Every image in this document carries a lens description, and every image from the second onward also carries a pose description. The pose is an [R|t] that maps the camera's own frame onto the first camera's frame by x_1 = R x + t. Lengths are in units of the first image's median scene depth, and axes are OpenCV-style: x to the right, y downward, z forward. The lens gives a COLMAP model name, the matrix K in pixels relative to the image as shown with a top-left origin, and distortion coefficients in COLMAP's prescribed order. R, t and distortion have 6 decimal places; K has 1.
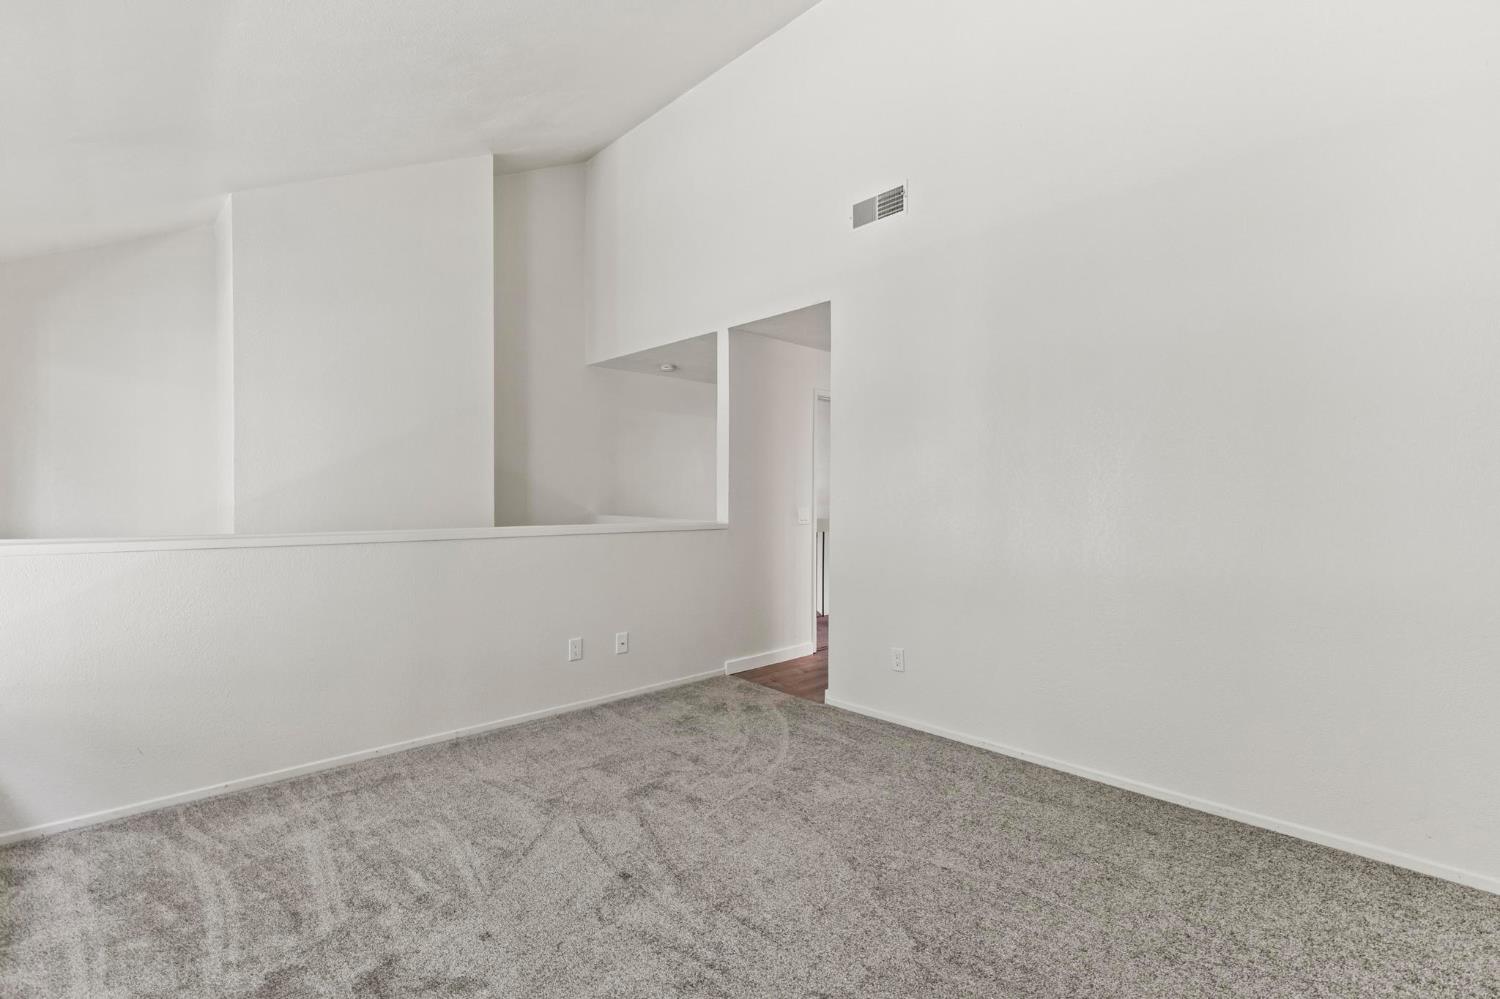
lens RADIAL K [[687.3, 0, 741.1], [0, 687.3, 495.7], [0, 0, 1]] dist [0.000903, -0.001202]
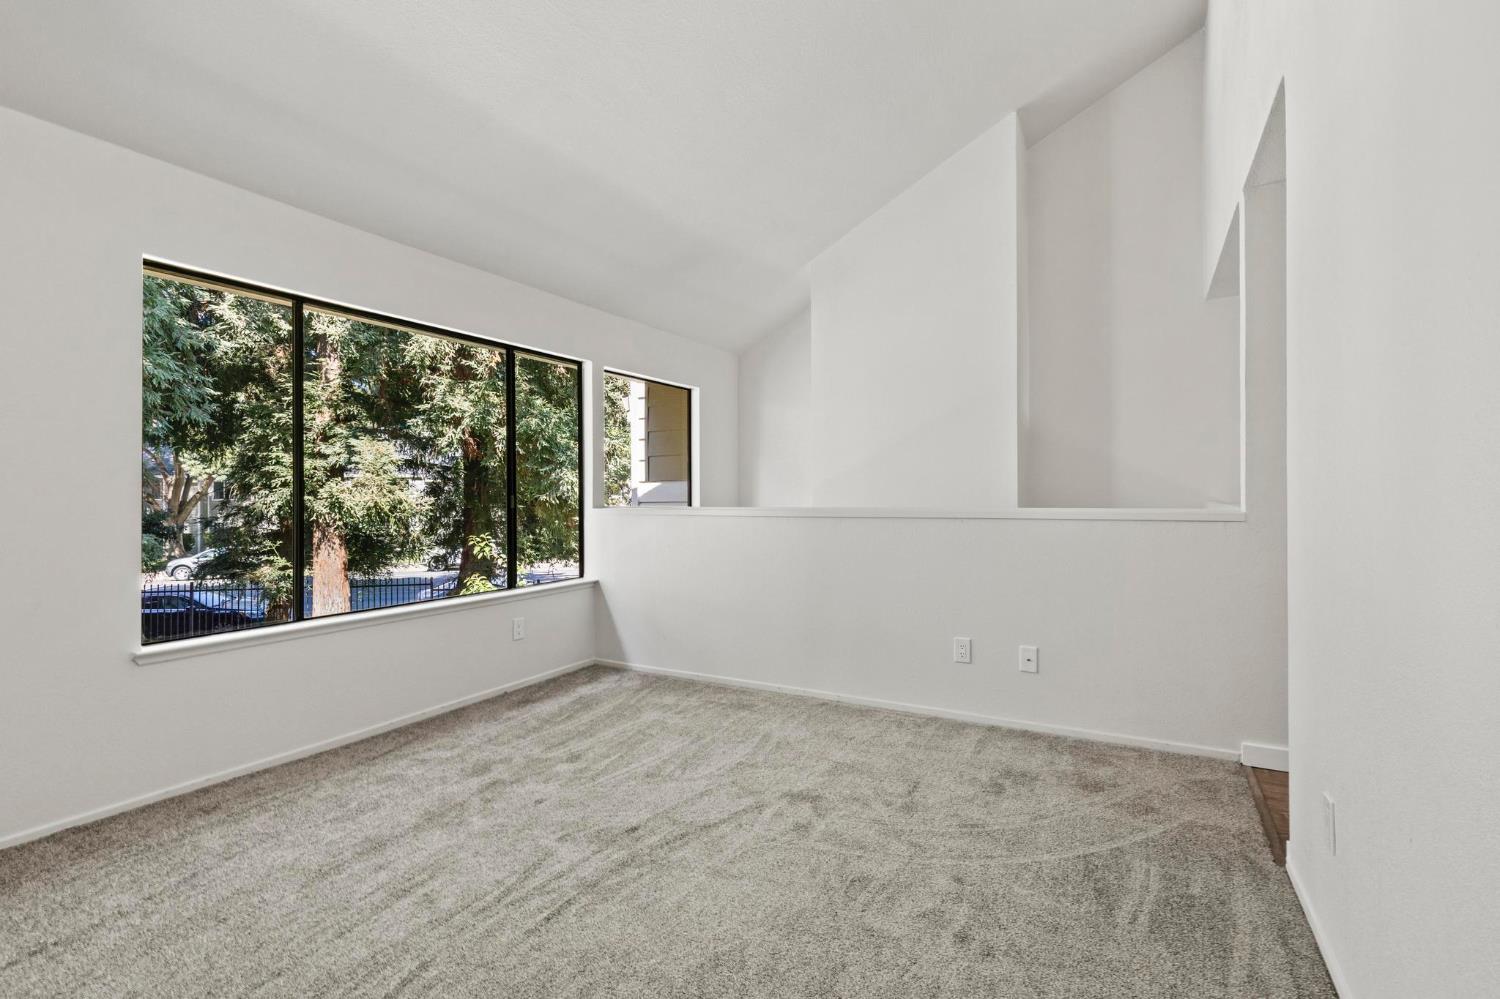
lens RADIAL K [[687.3, 0, 743.6], [0, 687.3, 501.3], [0, 0, 1]] dist [0.000903, -0.001202]
pose [[0.303773, 0.009049, -0.952702, 0.618197], [0.003739, 0.999936, 0.010690, 0.036895], [0.952737, -0.006810, 0.303719, 0.611932]]
